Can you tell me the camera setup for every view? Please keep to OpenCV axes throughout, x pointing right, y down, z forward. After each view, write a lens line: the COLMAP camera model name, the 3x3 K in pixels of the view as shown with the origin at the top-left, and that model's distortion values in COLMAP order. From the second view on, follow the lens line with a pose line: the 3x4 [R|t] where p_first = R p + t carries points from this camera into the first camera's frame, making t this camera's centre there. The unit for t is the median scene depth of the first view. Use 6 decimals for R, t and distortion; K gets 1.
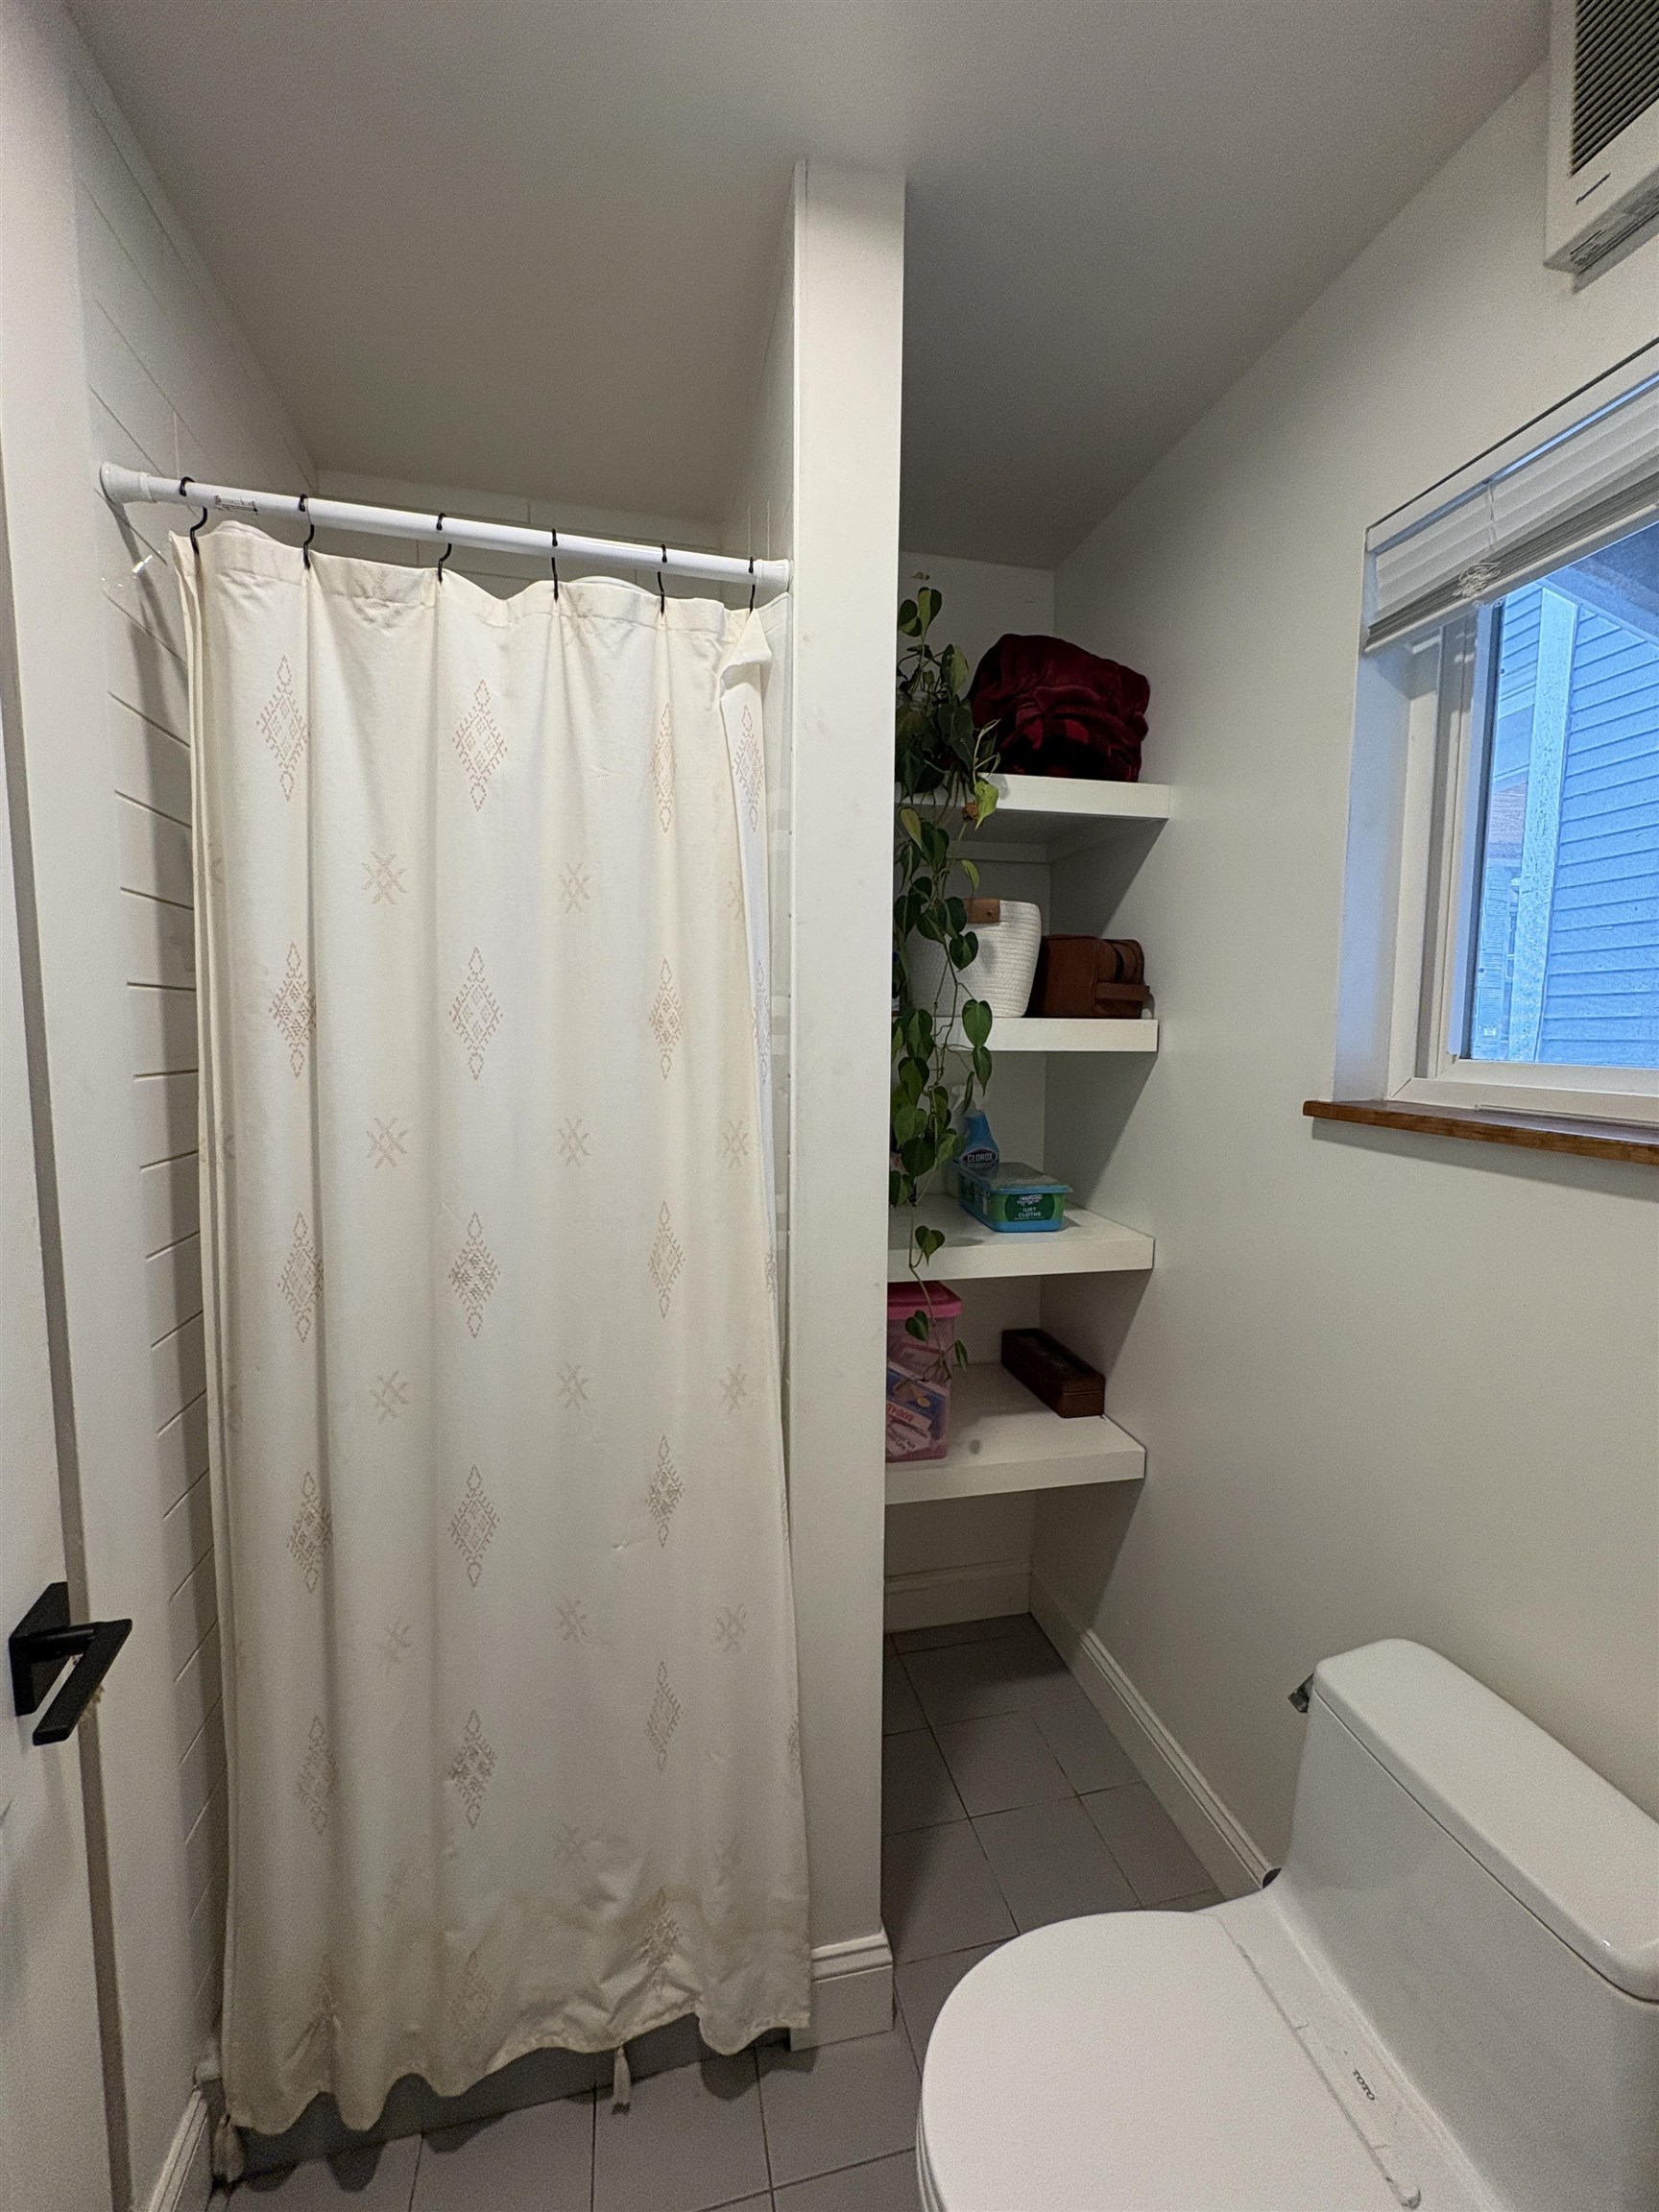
lens RADIAL K [[879.5, 0, 827.2], [0, 879.5, 1104.3], [0, 0, 1]] dist [-0.001238, 0.000206]
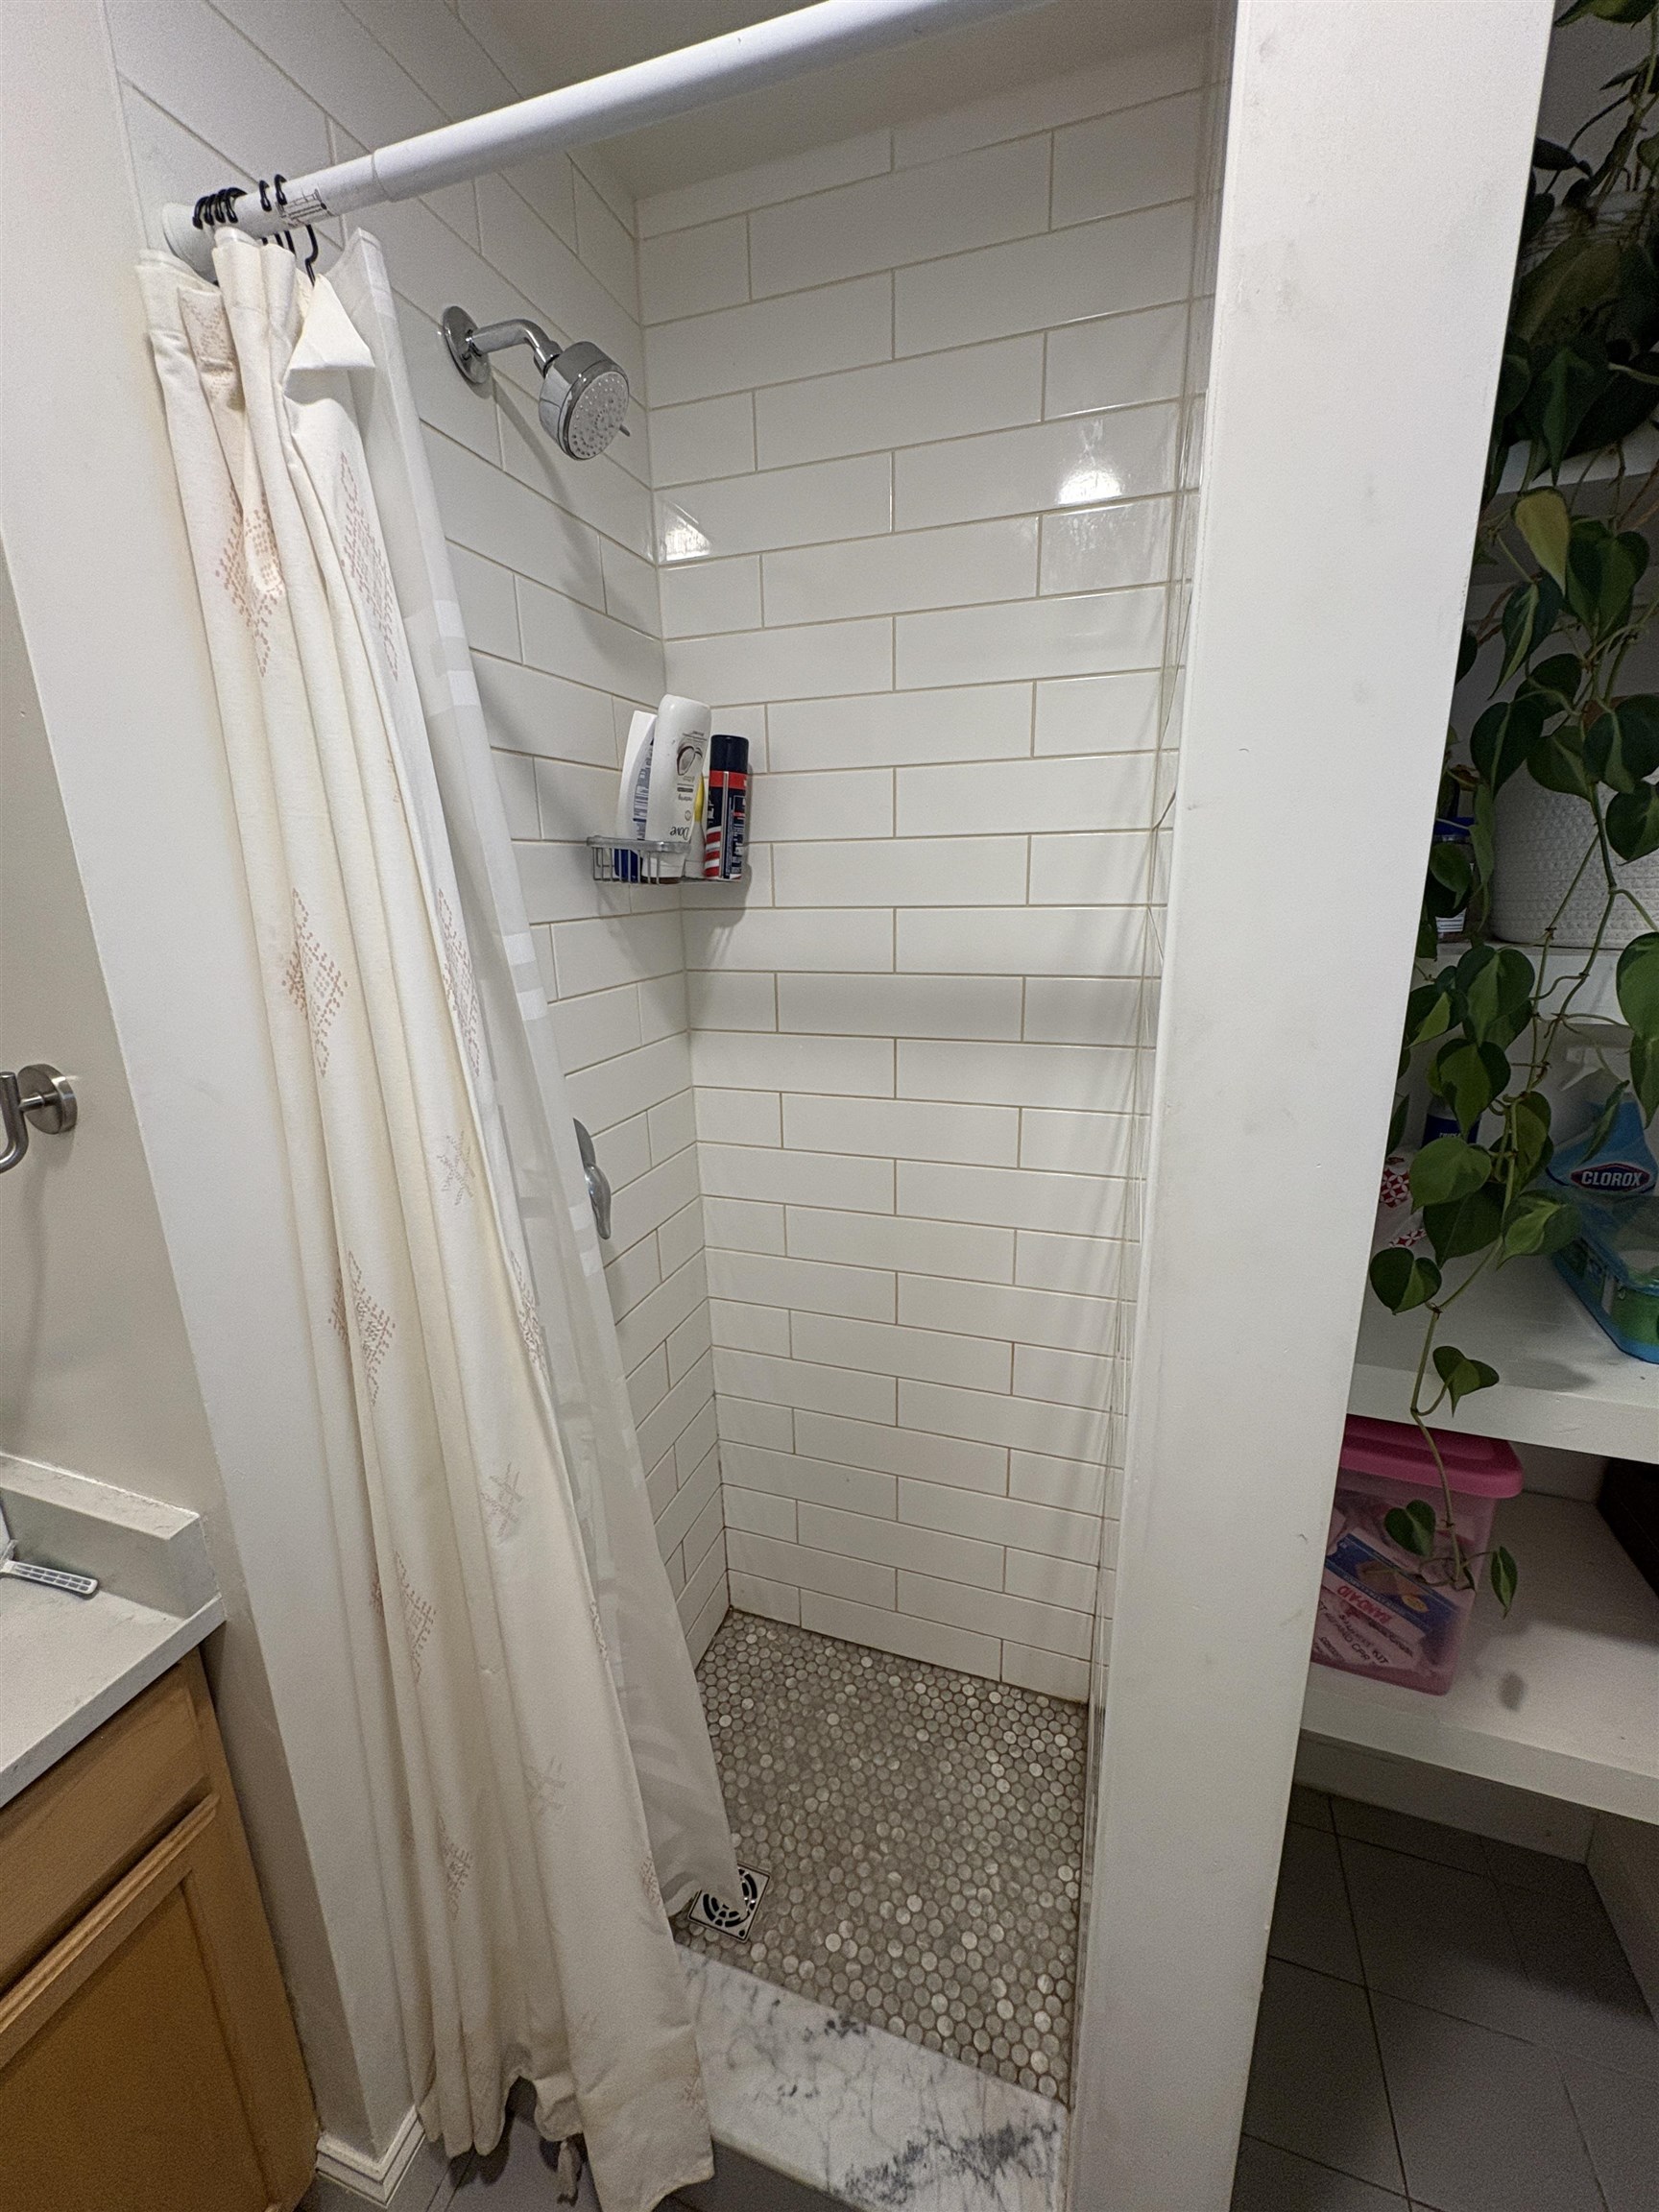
lens RADIAL K [[879.5, 0, 827.2], [0, 879.5, 1104.3], [0, 0, 1]] dist [-0.001238, 0.000206]
pose [[0.848974, 0.111048, -0.516635, 0.045768], [-0.022380, 0.984349, 0.174804, -0.095768], [0.527961, -0.136841, 0.838172, 0.367209]]
